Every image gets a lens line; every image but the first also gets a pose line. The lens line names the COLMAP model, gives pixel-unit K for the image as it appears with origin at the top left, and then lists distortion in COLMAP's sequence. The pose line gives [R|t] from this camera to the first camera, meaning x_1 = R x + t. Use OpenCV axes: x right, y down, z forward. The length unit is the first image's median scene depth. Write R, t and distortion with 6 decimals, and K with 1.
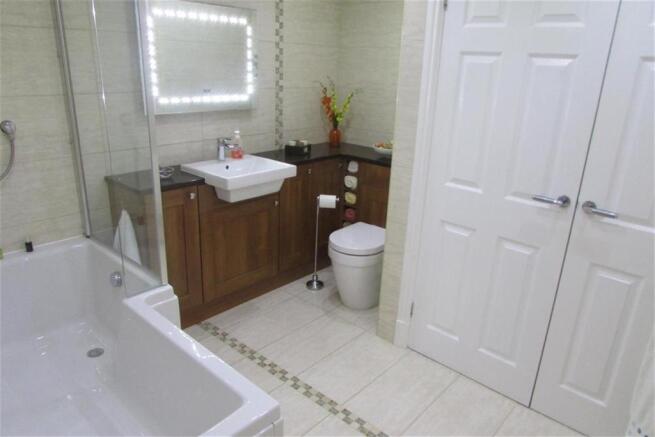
lens RADIAL K [[465.3, 0, 334.8], [0, 465.3, 218.4], [0, 0, 1]] dist [-0.035058, 0.007456]
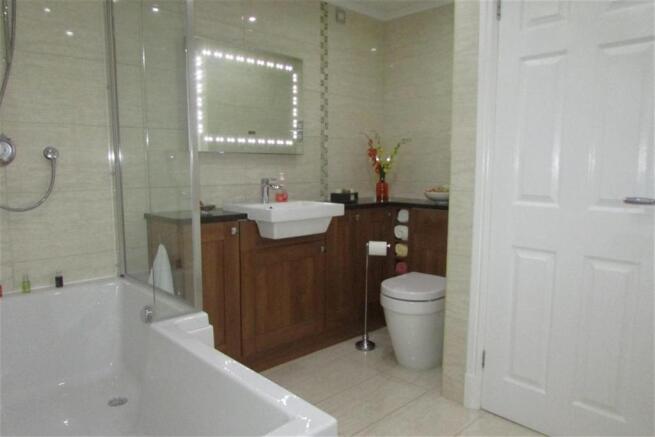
lens RADIAL K [[465.3, 0, 334.8], [0, 465.3, 218.4], [0, 0, 1]] dist [-0.035058, 0.007456]
pose [[0.996082, -0.028219, -0.083810, -0.023584], [0.009483, 0.976341, -0.216029, 0.115172], [0.087923, 0.214388, 0.972783, 0.094219]]
